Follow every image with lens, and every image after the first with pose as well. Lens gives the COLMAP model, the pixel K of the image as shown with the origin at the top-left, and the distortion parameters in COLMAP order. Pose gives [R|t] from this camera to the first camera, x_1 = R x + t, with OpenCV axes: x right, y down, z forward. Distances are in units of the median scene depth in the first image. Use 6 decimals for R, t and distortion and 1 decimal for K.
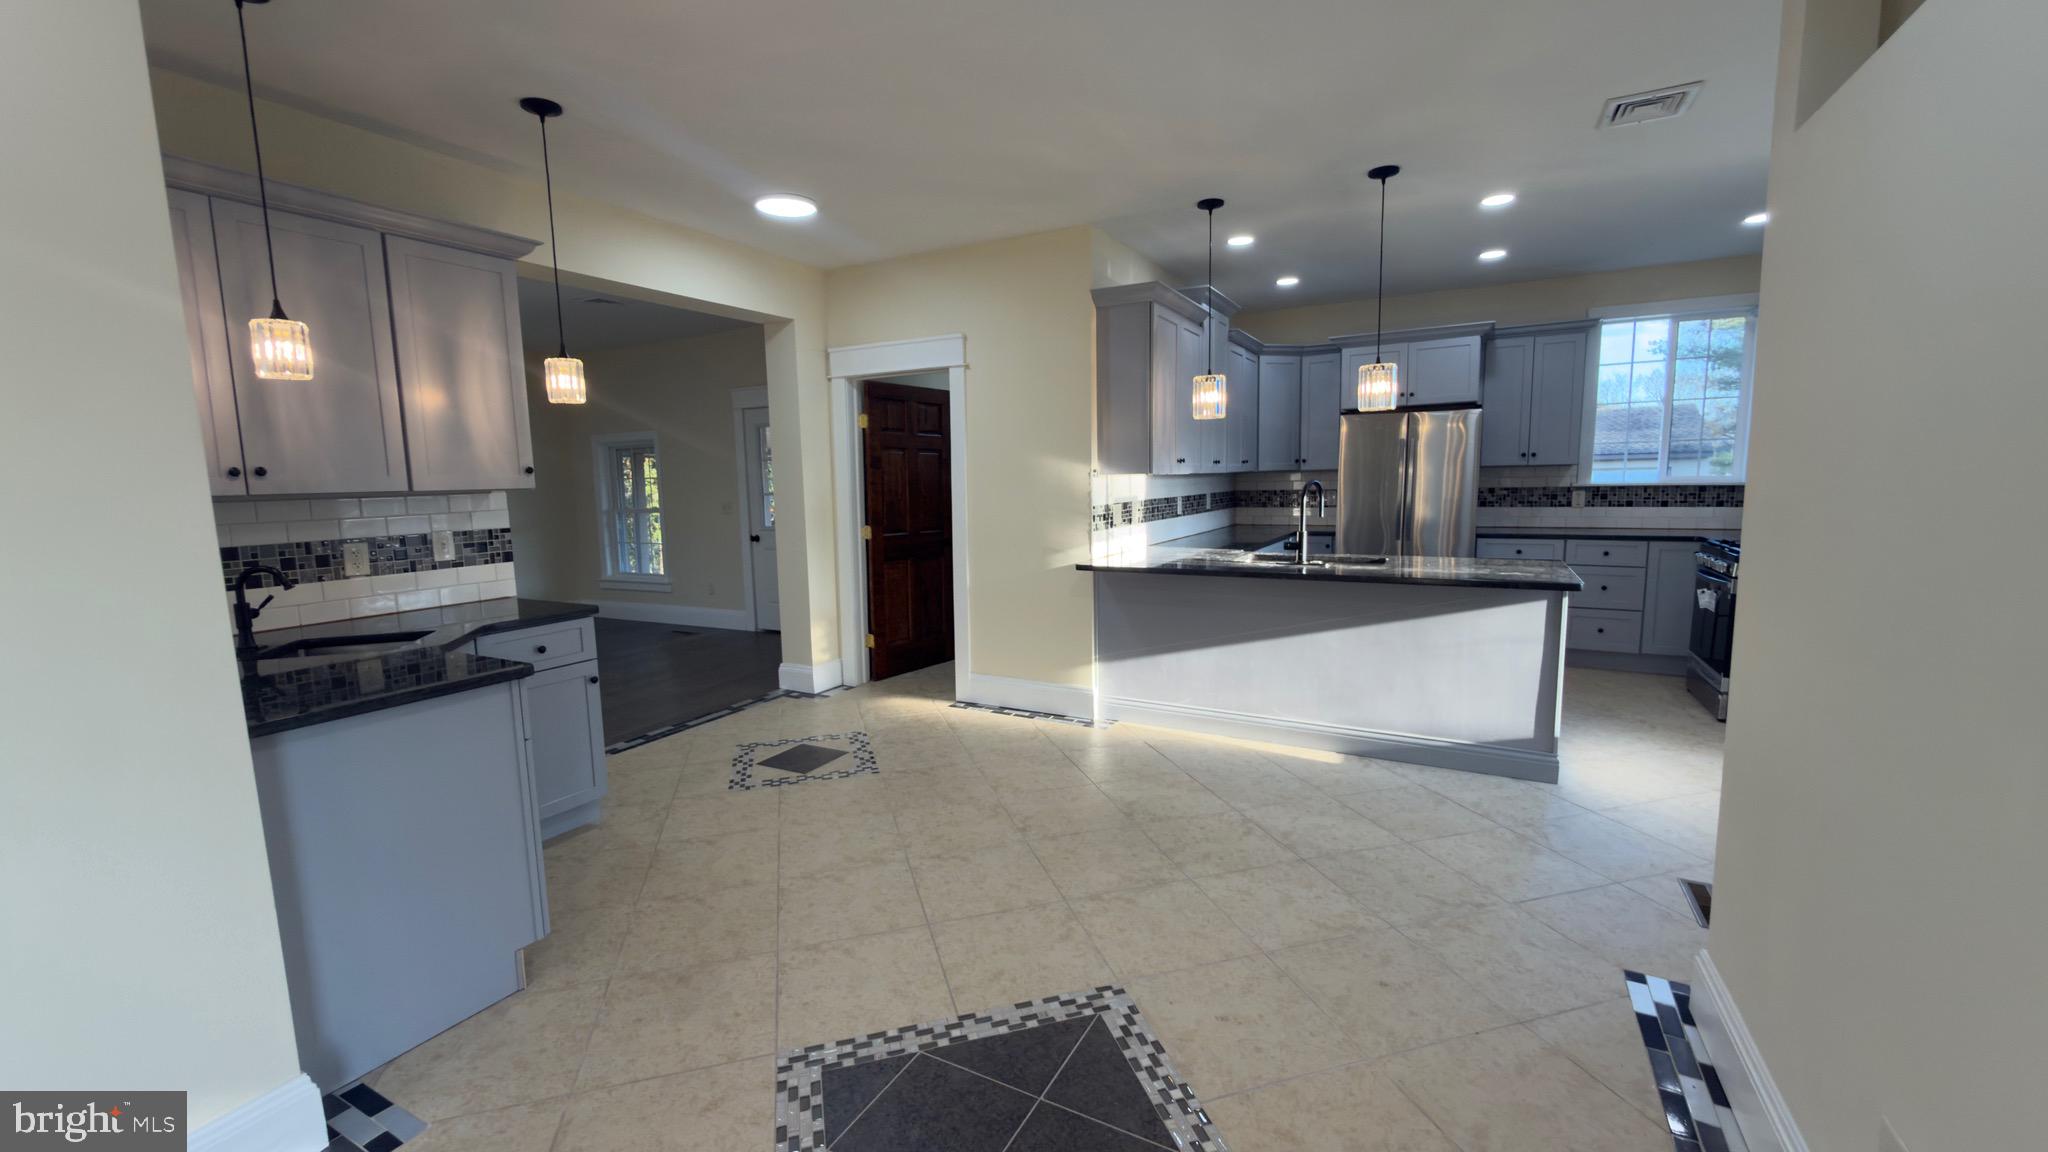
lens RADIAL K [[818.4, 0, 1024.0], [0, 818.4, 576.0], [0, 0, 1]] dist [-0.002380, -0.000114]
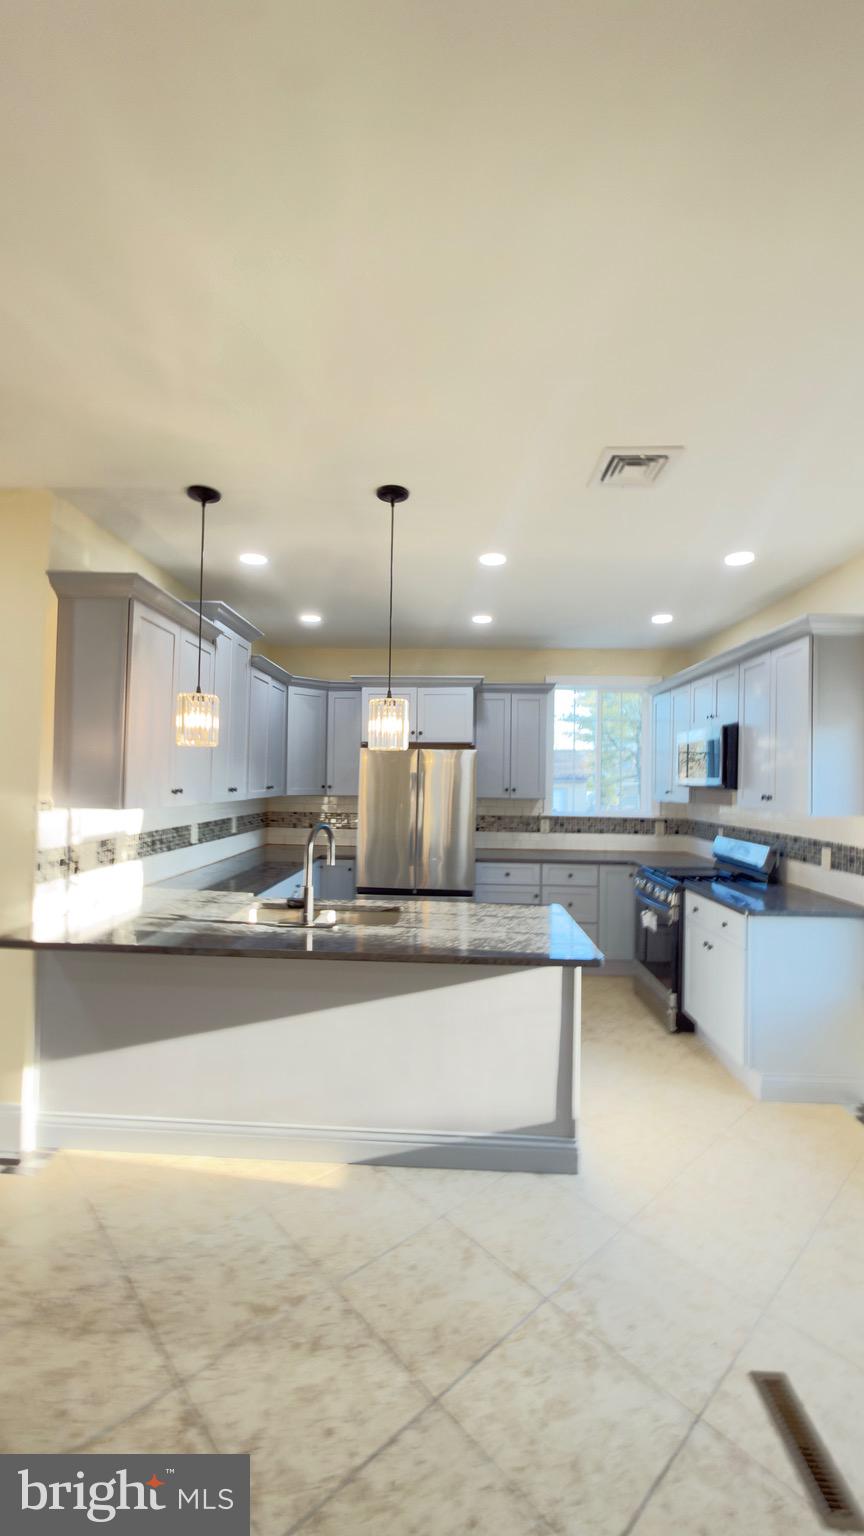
lens RADIAL K [[613.8, 0, 432.0], [0, 613.8, 768.0], [0, 0, 1]] dist [-0.002380, -0.000114]
pose [[0.893975, 0.045352, 0.445815, 0.134534], [0.018838, 0.990183, -0.138503, -0.066749], [-0.447720, 0.132217, 0.884345, 0.297054]]
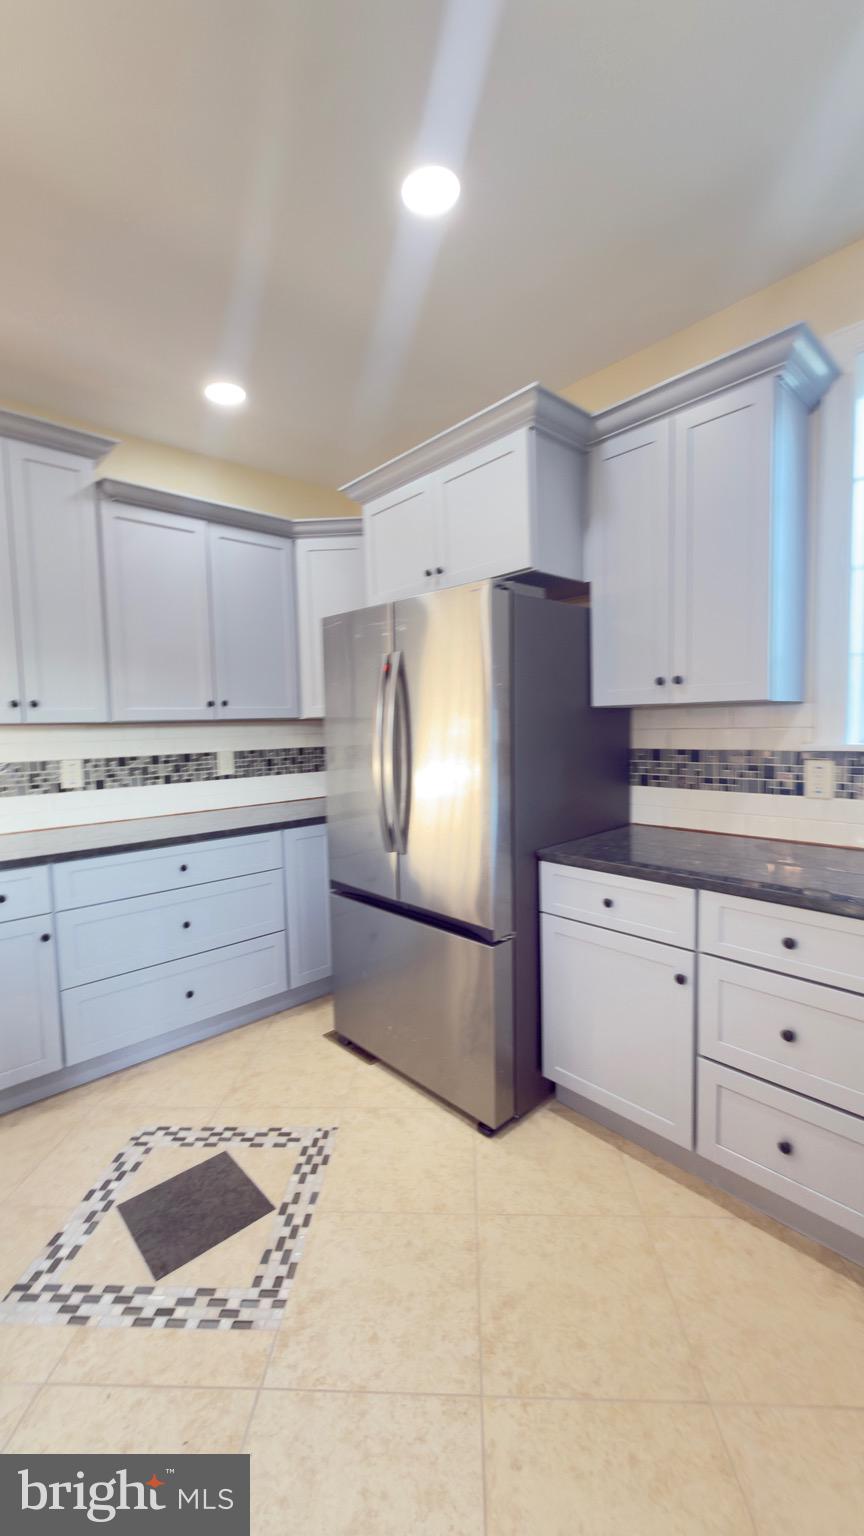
lens RADIAL K [[613.8, 0, 432.0], [0, 613.8, 768.0], [0, 0, 1]] dist [-0.002380, -0.000114]
pose [[0.946659, 0.022373, -0.321459, 0.690513], [-0.036246, 0.998649, -0.037234, -0.094748], [0.320192, 0.046899, 0.946191, 0.734649]]
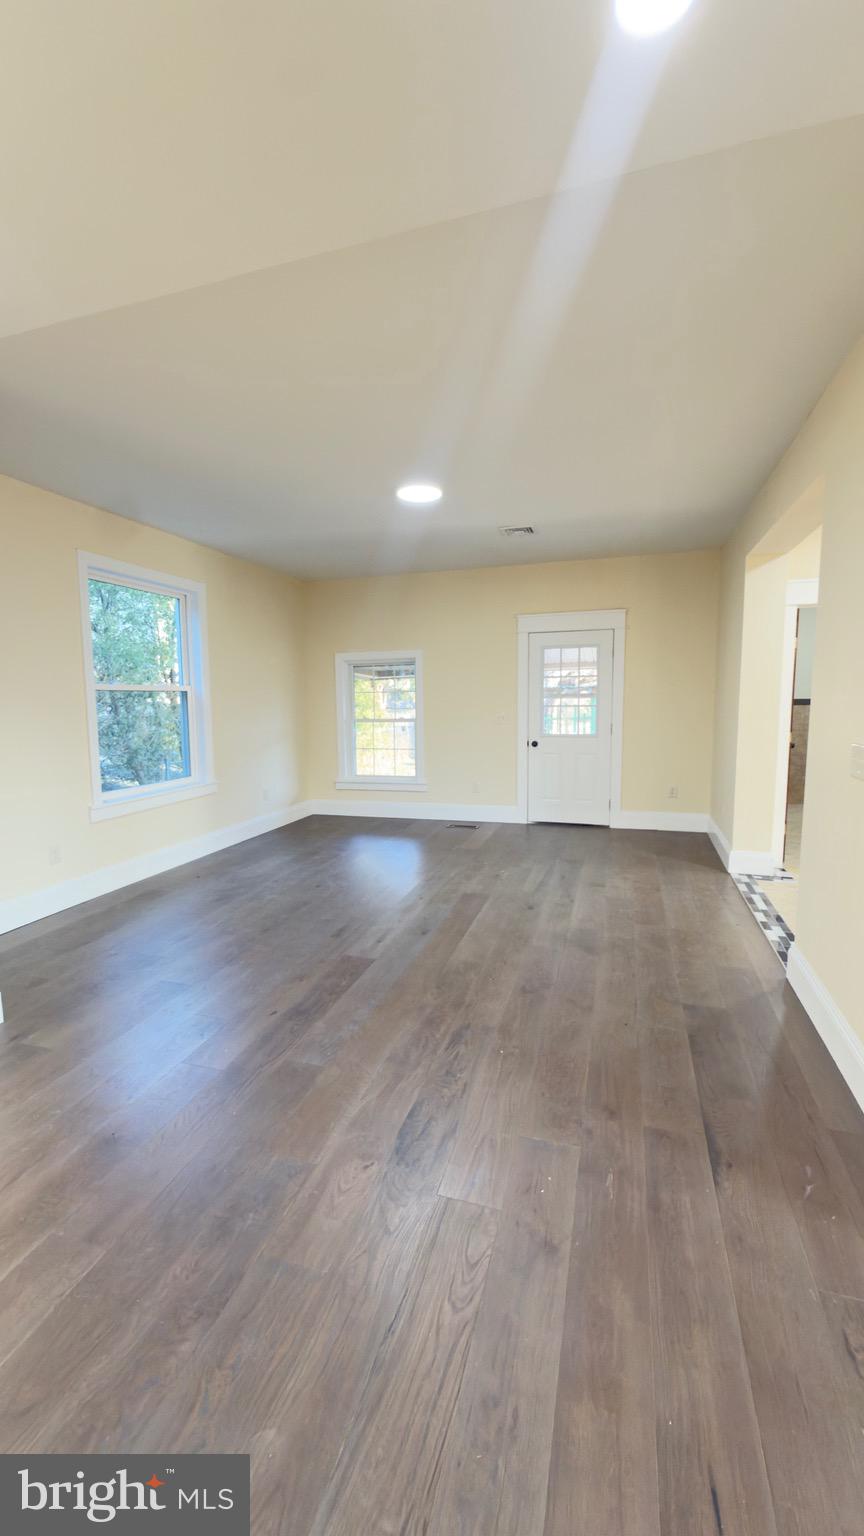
lens RADIAL K [[613.8, 0, 432.0], [0, 613.8, 768.0], [0, 0, 1]] dist [-0.002380, -0.000114]
pose [[0.980960, -0.012095, 0.193830, -0.937363], [0.013804, 0.999877, -0.007471, -0.010306], [-0.193716, 0.010004, 0.981007, 0.247229]]
